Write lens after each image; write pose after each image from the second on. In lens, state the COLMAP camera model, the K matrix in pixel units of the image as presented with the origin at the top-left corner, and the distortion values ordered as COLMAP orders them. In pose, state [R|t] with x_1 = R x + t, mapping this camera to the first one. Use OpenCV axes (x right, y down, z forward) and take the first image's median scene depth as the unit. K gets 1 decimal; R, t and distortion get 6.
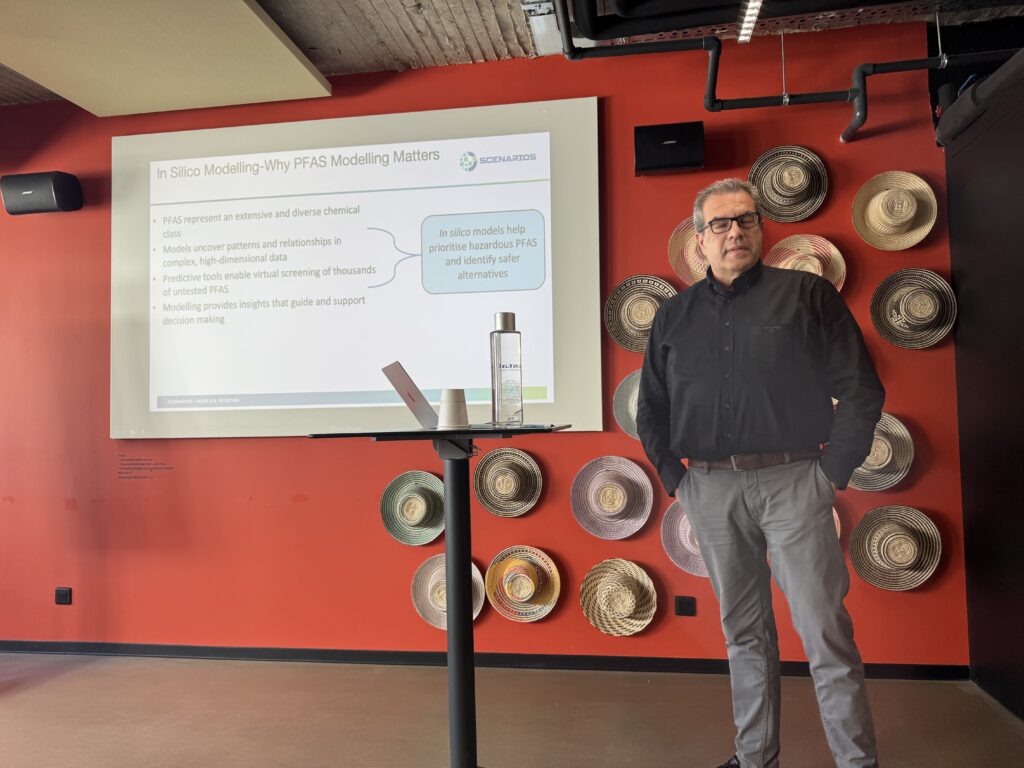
lens RADIAL K [[734.2, 0, 510.2], [0, 734.2, 389.1], [0, 0, 1]] dist [0.026445, -0.034571]
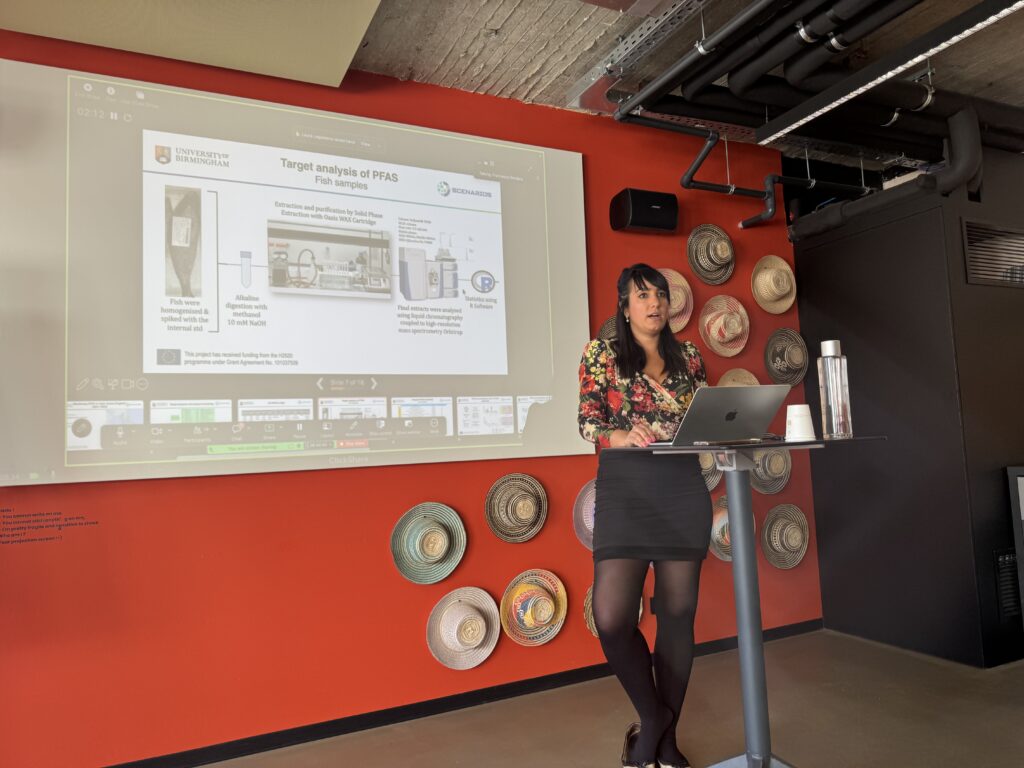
lens RADIAL K [[734.2, 0, 509.3], [0, 734.2, 380.6], [0, 0, 1]] dist [0.026445, -0.034571]
pose [[0.820351, 0.031350, 0.571000, -0.631481], [0.004650, 0.998097, -0.061480, 0.014888], [-0.571841, 0.053091, 0.818645, 0.179656]]
